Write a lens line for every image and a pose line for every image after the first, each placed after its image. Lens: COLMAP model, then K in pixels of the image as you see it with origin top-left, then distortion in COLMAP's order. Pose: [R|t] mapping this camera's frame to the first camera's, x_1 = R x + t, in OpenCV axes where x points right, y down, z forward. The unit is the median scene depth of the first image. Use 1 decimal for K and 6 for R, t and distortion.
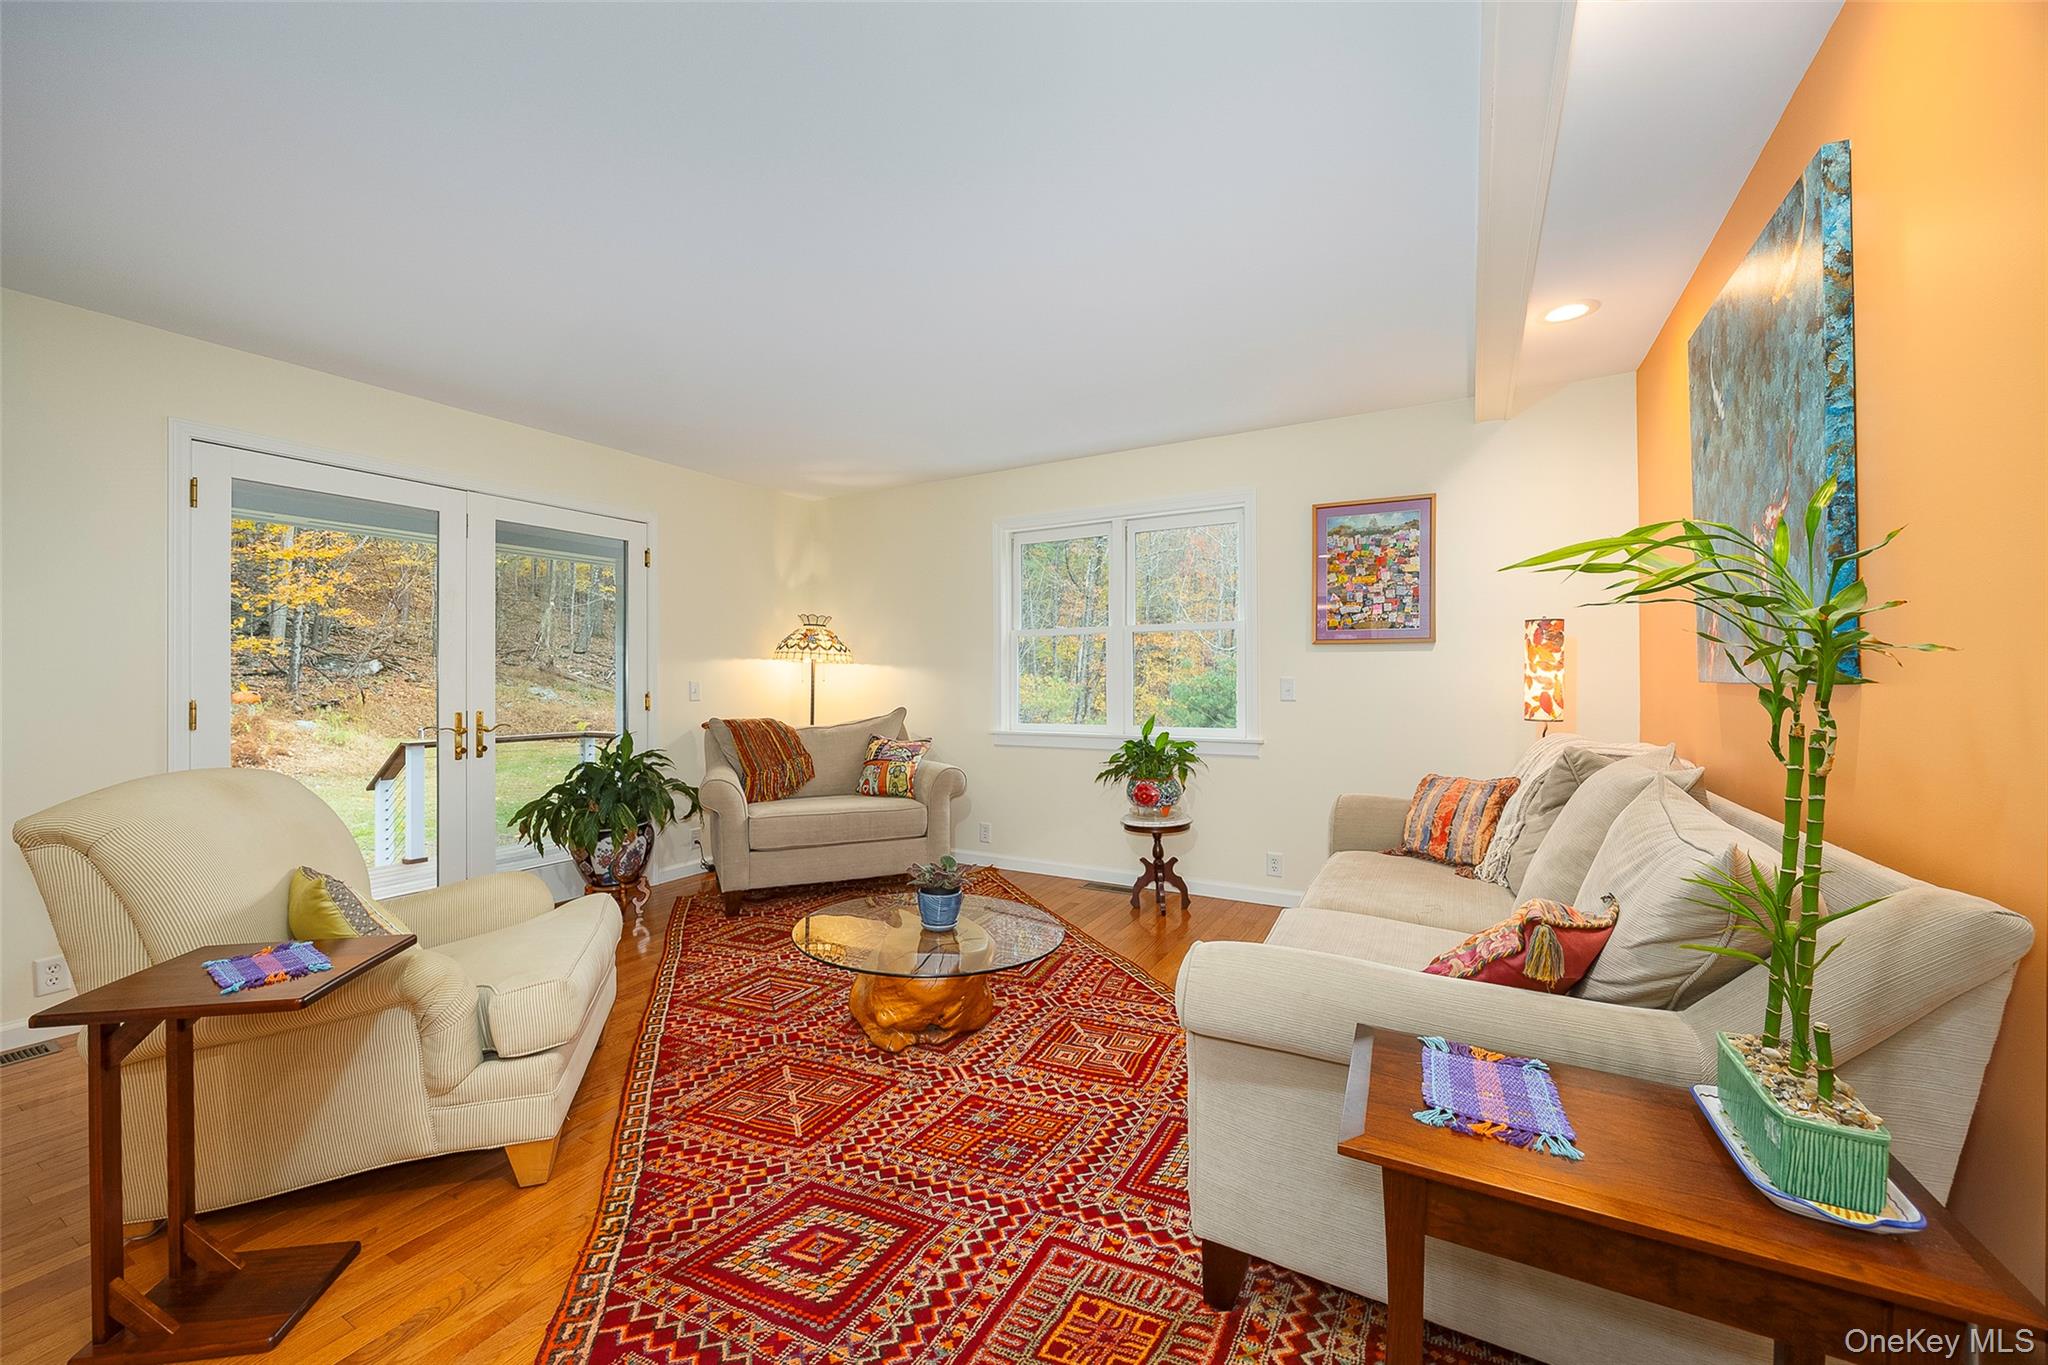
lens RADIAL K [[797.1, 0, 1025.6], [0, 797.1, 681.3], [0, 0, 1]] dist [-0.001121, -0.000600]
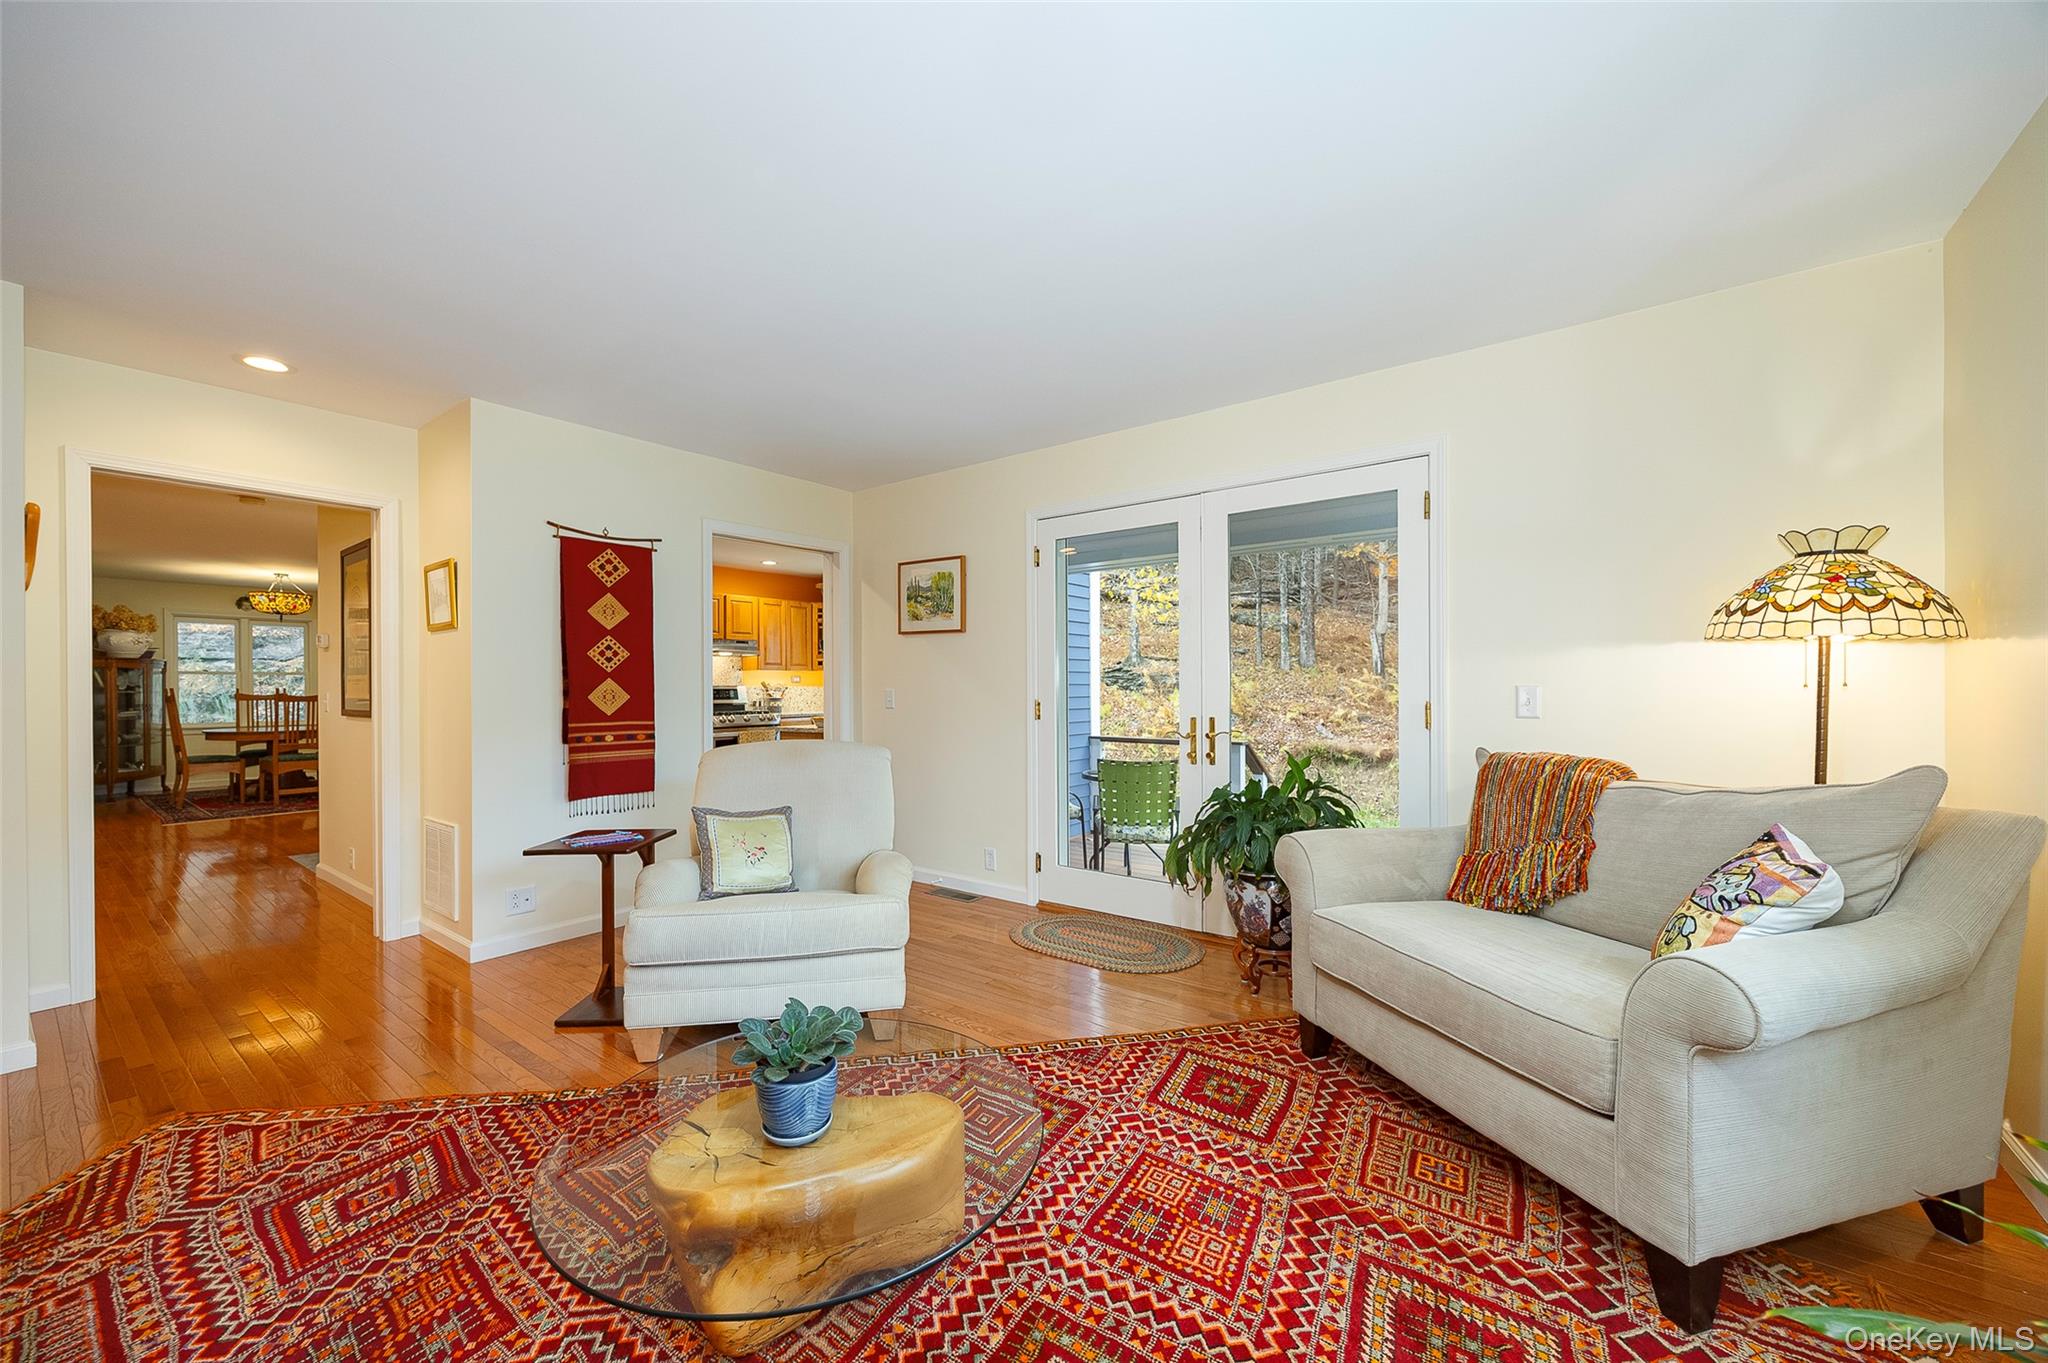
lens RADIAL K [[797.1, 0, 1026.1], [0, 797.1, 687.2], [0, 0, 1]] dist [-0.001121, -0.000600]
pose [[-0.150843, 0.008979, -0.988517, 0.330980], [0.003998, 0.999956, 0.008472, -0.008469], [0.988550, -0.002675, -0.150873, 0.975251]]
